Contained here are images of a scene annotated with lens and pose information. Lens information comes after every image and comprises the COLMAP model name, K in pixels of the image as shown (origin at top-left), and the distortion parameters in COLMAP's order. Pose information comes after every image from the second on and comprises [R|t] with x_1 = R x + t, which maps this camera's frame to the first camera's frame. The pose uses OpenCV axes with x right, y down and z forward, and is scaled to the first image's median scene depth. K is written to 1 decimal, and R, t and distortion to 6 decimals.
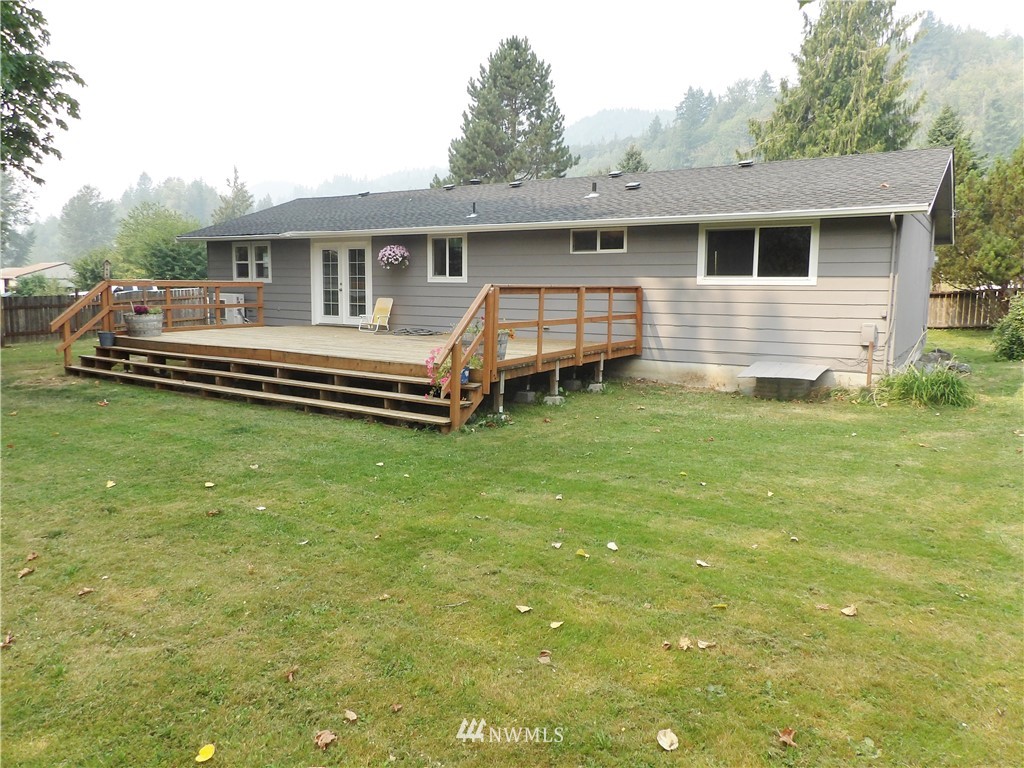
lens RADIAL K [[735.2, 0, 513.0], [0, 735.2, 381.8], [0, 0, 1]] dist [-0.033119, 0.045252]
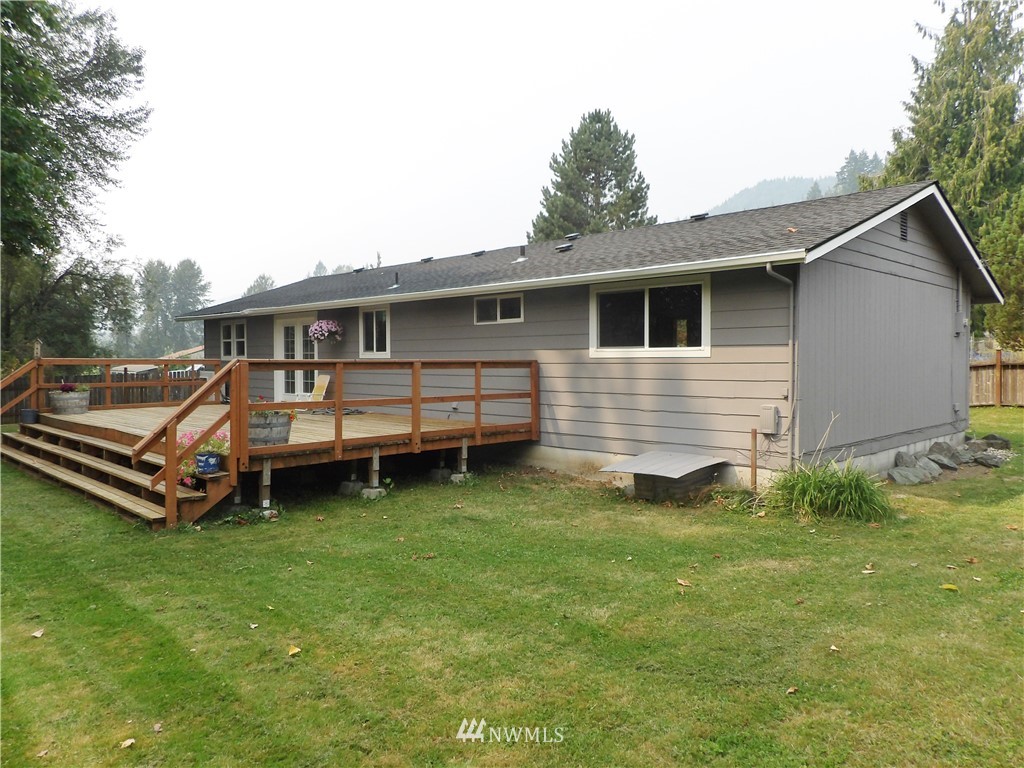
lens RADIAL K [[735.2, 0, 517.5], [0, 735.2, 379.0], [0, 0, 1]] dist [-0.033119, 0.045252]
pose [[0.974119, -0.003594, -0.226009, 0.301732], [-0.020393, 0.994398, -0.103712, -0.016086], [0.225116, 0.105637, 0.968589, 0.141747]]
